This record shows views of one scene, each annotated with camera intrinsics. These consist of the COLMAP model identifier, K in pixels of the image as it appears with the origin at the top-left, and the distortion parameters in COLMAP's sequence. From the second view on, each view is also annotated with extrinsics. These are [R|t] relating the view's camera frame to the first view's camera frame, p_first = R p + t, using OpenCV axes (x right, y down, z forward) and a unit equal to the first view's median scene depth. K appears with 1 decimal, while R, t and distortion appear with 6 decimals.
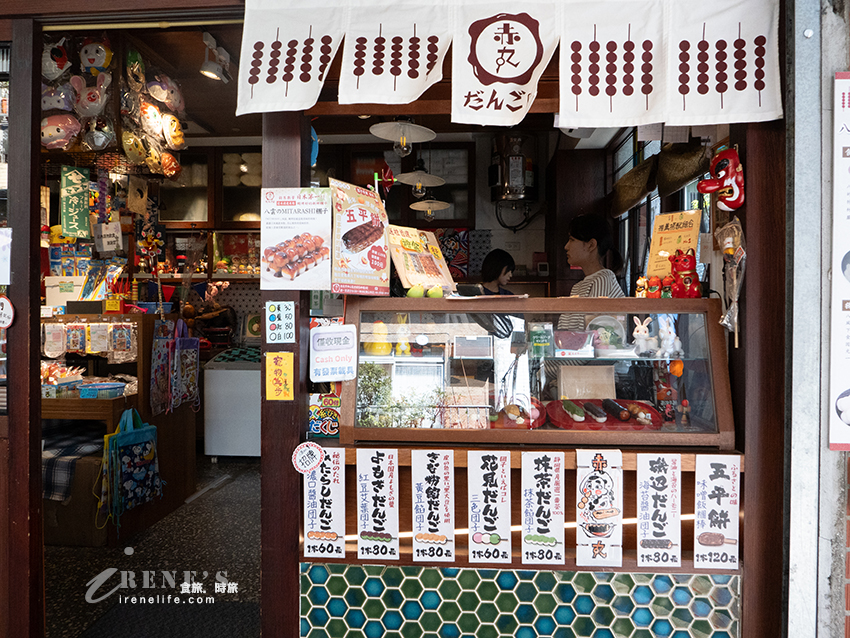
lens RADIAL K [[616.4, 0, 453.0], [0, 616.4, 319.4], [0, 0, 1]] dist [-0.050079, 0.005945]
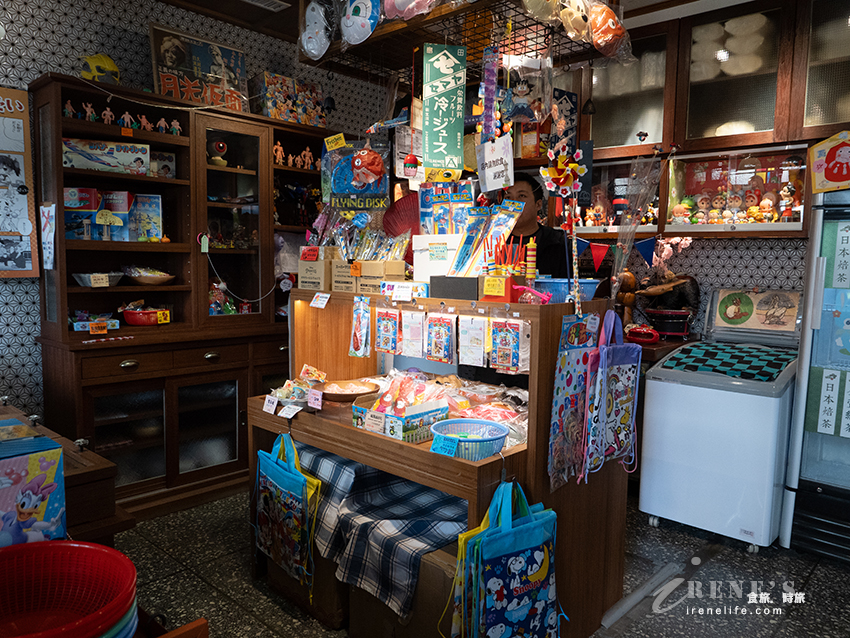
lens RADIAL K [[653.5, 0, 425.0], [0, 653.5, 319.0], [0, 0, 1]] dist [0.002435, -0.002223]
pose [[0.759463, 0.070311, -0.646740, -0.205520], [-0.024539, 0.996531, 0.079523, -0.037845], [0.650088, -0.044525, 0.758553, 0.474883]]
